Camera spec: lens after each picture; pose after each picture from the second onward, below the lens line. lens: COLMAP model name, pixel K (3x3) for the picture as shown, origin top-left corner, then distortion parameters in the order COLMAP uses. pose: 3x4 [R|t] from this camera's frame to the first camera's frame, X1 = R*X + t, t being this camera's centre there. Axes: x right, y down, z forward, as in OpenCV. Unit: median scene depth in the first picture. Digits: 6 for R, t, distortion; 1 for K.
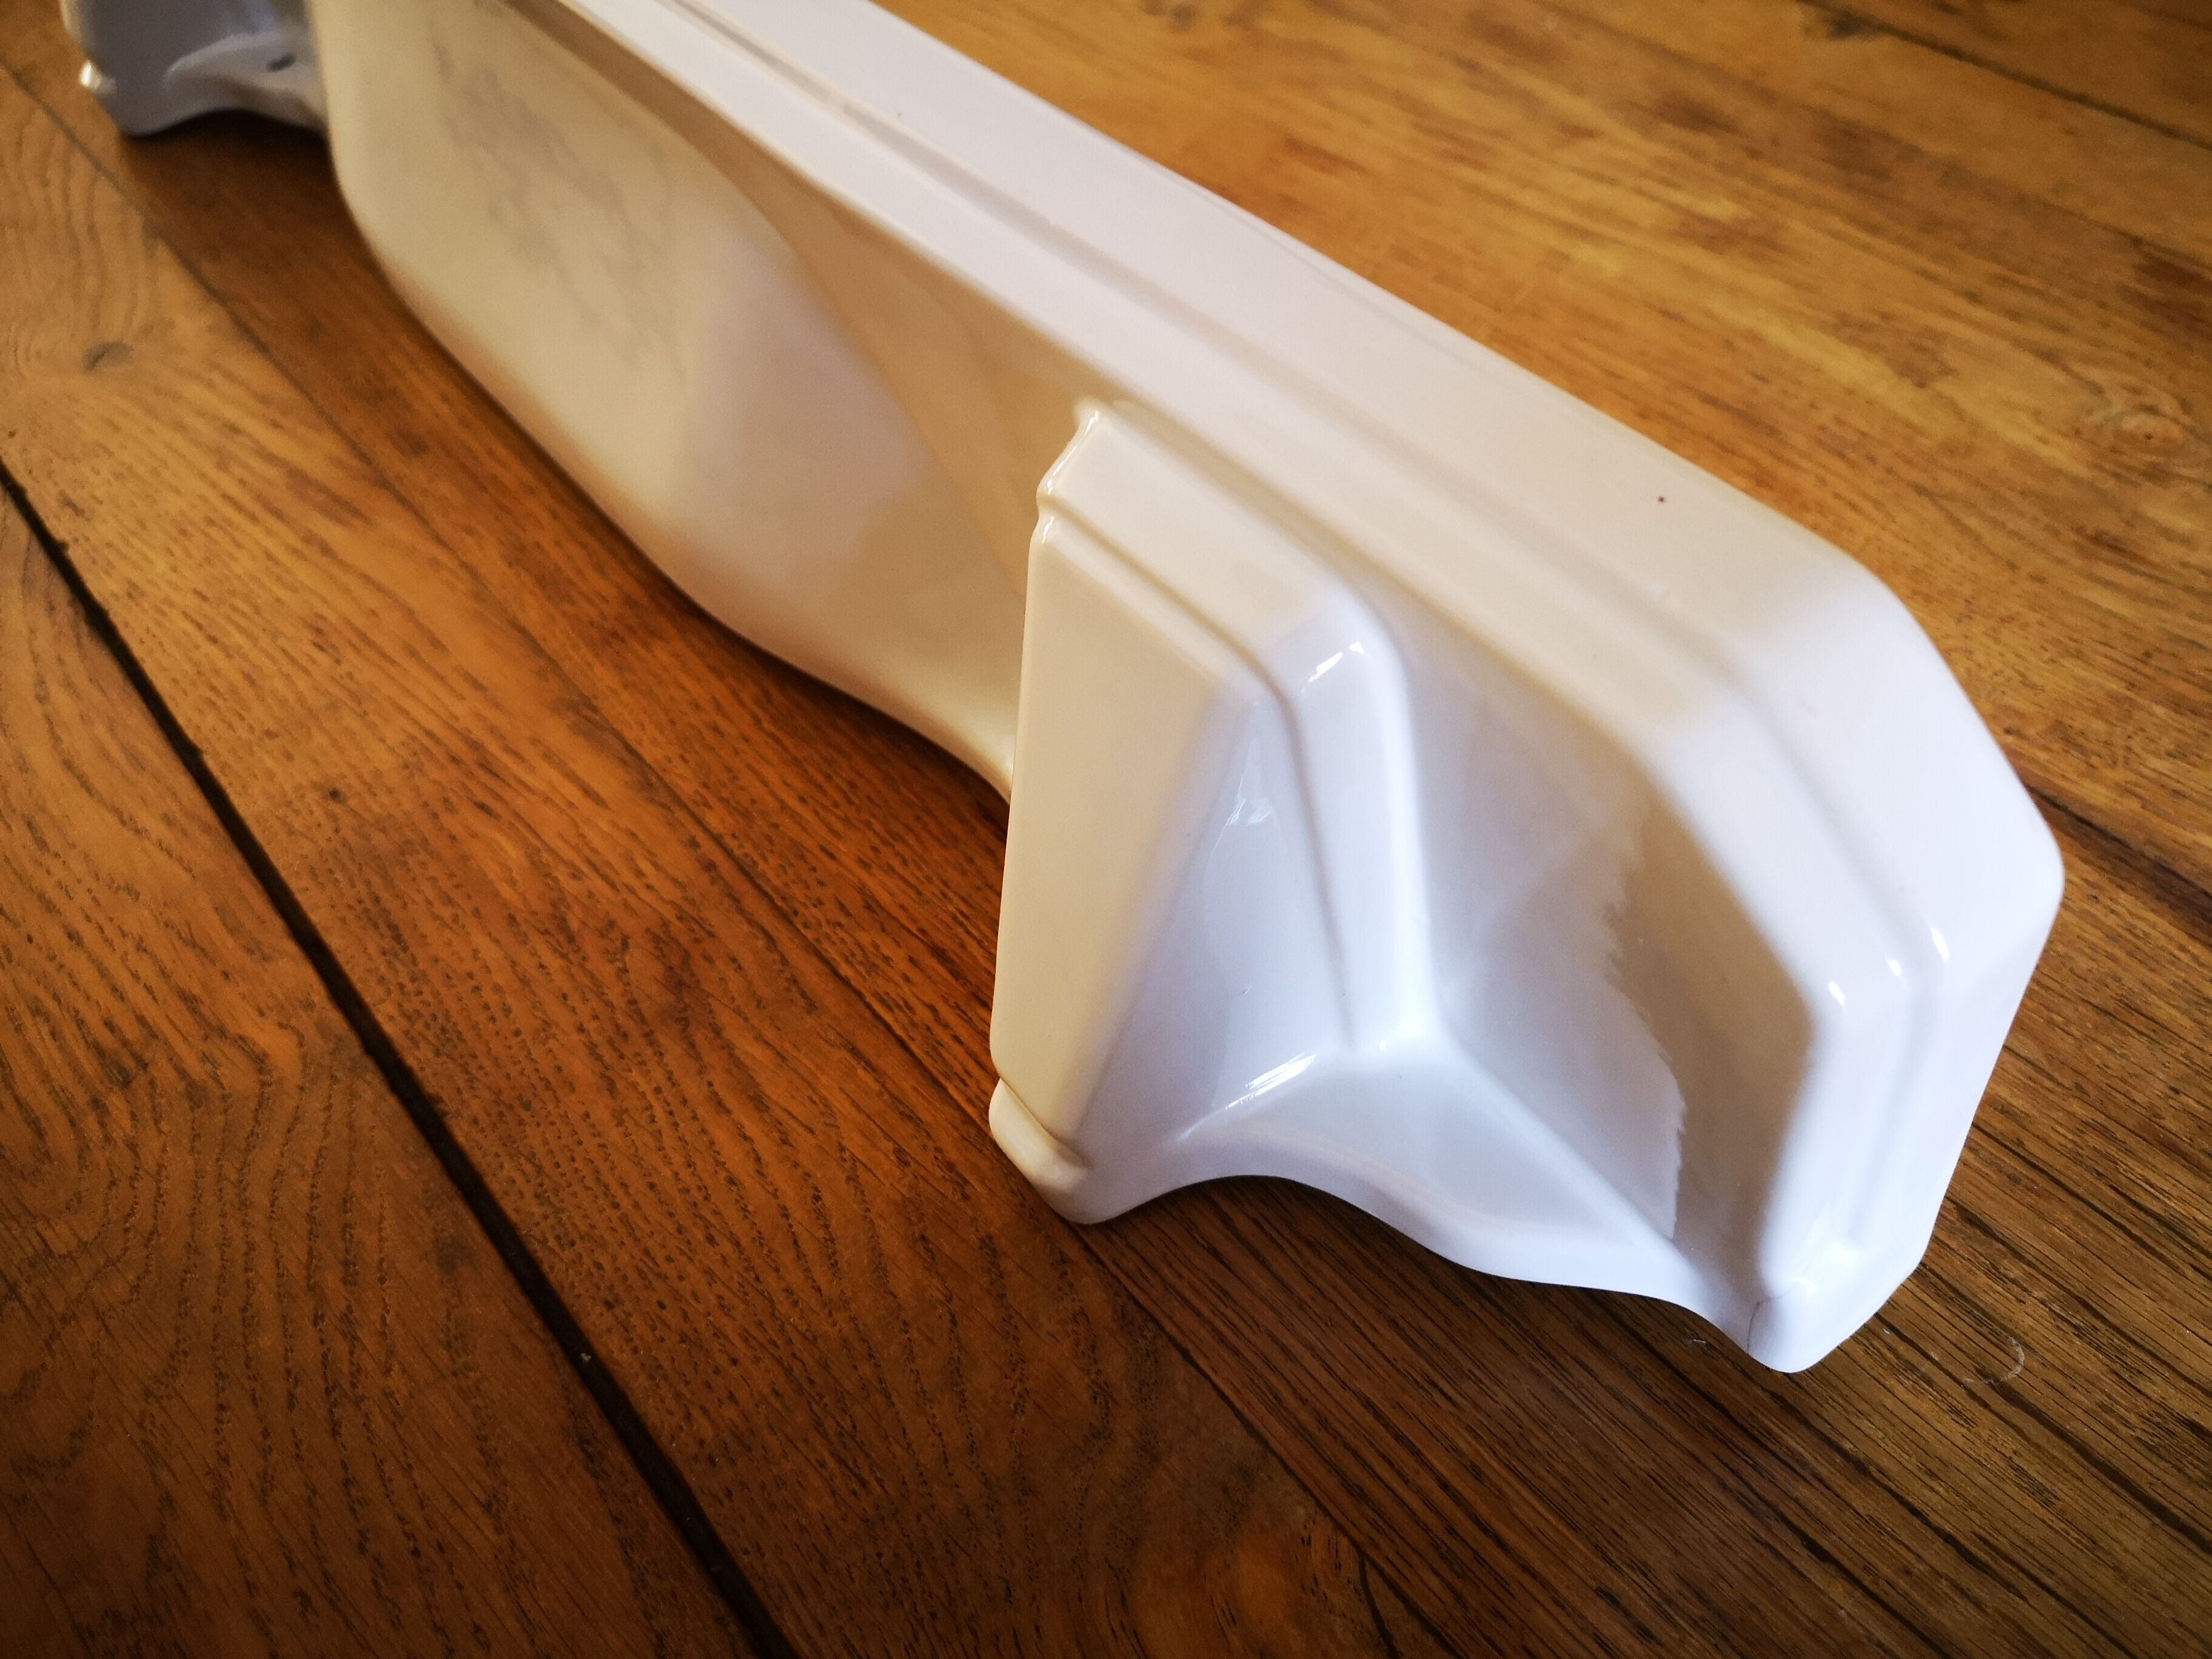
lens RADIAL K [[1798.2, 0, 1104.5], [0, 1798.2, 849.0], [0, 0, 1]] dist [-0.015150, -0.020325]
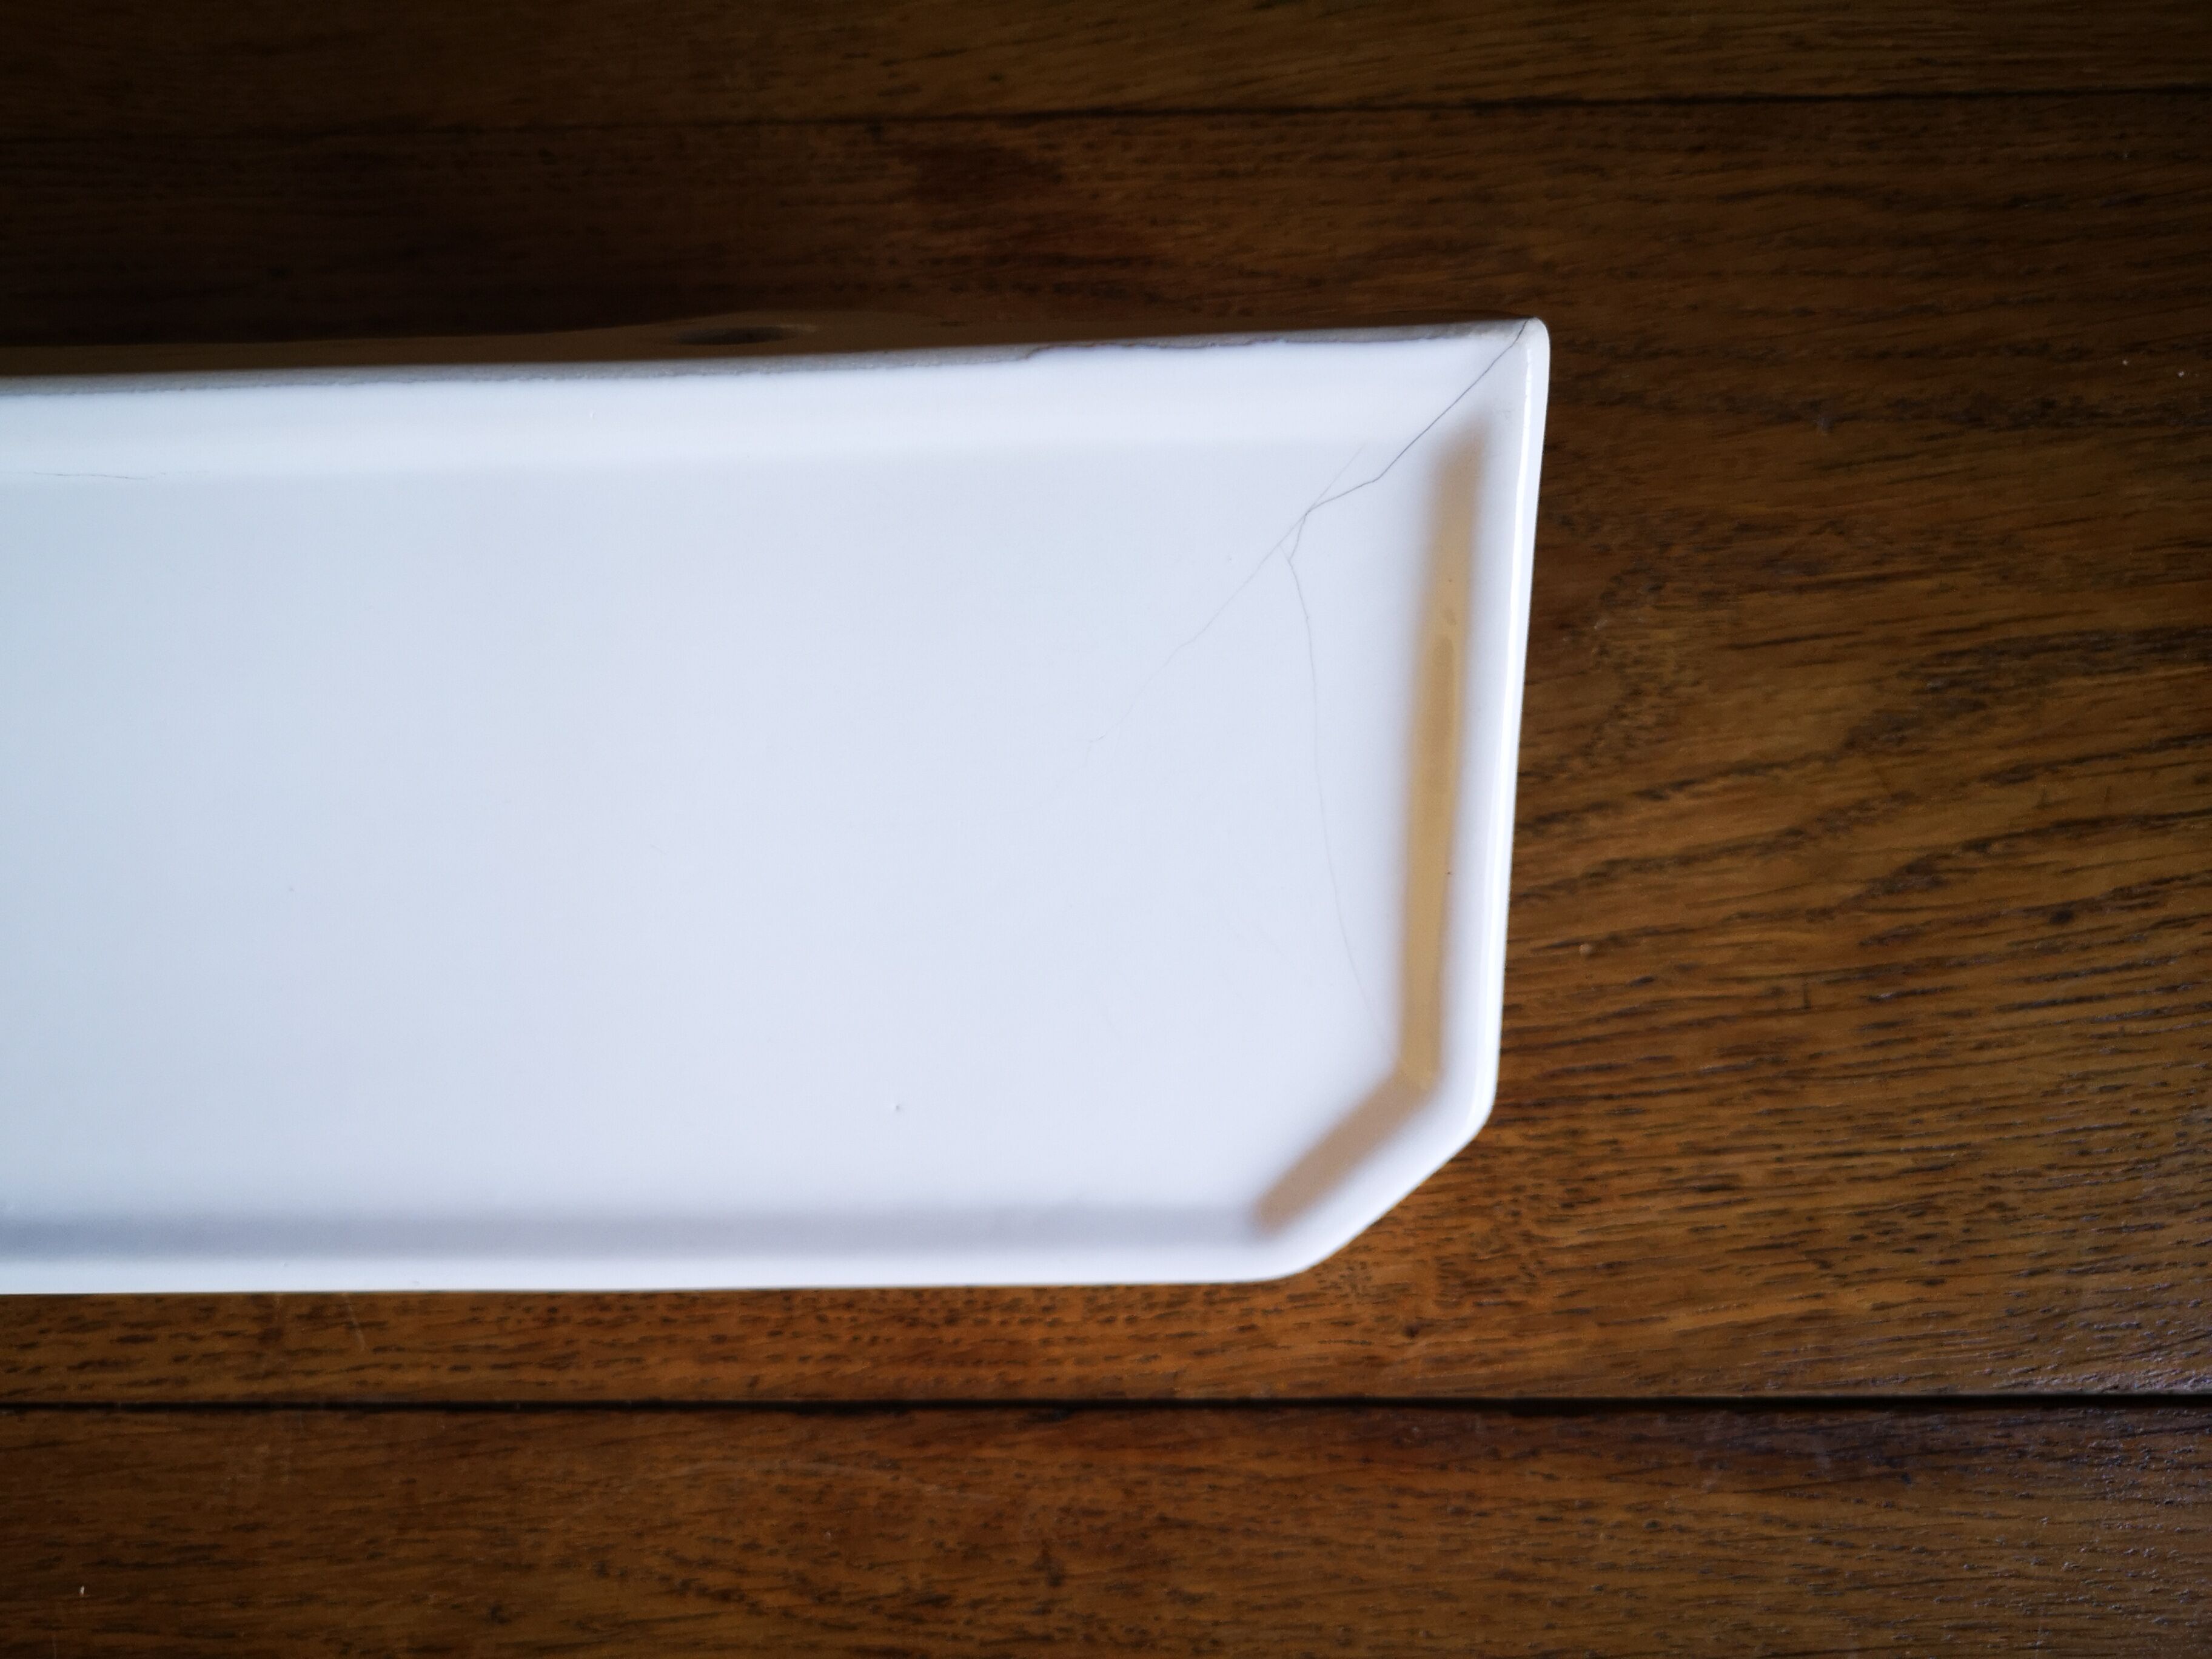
lens RADIAL K [[1798.2, 0, 1120.4], [0, 1798.2, 840.3], [0, 0, 1]] dist [-0.015150, -0.020325]
pose [[0.626046, -0.765010, 0.151083, 0.575291], [0.569082, 0.580687, 0.582193, -0.842579], [-0.533115, -0.278501, 0.798890, 0.633108]]
